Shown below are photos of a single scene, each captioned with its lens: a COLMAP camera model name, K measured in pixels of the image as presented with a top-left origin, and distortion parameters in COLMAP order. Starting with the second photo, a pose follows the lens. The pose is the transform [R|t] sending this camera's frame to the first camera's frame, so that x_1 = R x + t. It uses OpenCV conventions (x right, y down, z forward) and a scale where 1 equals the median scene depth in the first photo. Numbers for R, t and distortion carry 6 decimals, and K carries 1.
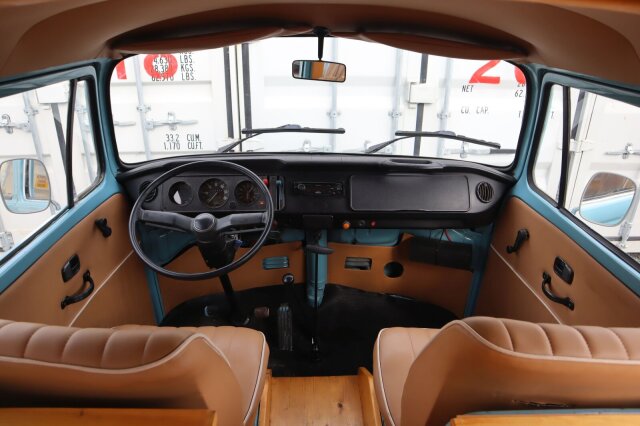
lens RADIAL K [[451.8, 0, 320.0], [0, 451.8, 213.0], [0, 0, 1]] dist [-0.124059, 0.091870]
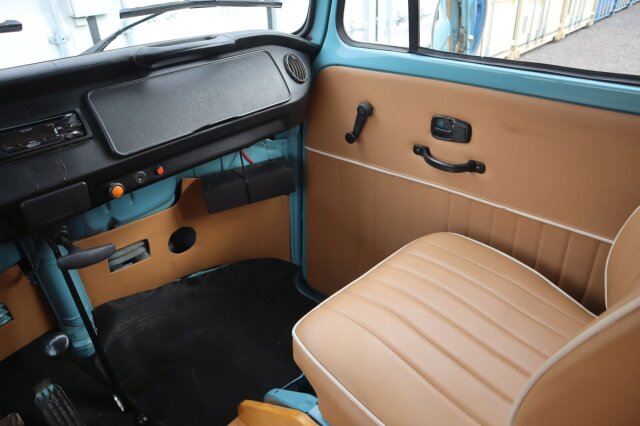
lens RADIAL K [[451.8, 0, 320.0], [0, 451.8, 213.0], [0, 0, 1]] dist [-0.124059, 0.091870]
pose [[0.703997, -0.397625, 0.588458, -0.072260], [0.335298, 0.916505, 0.218159, 0.016079], [-0.626070, 0.043726, 0.778540, 0.403256]]
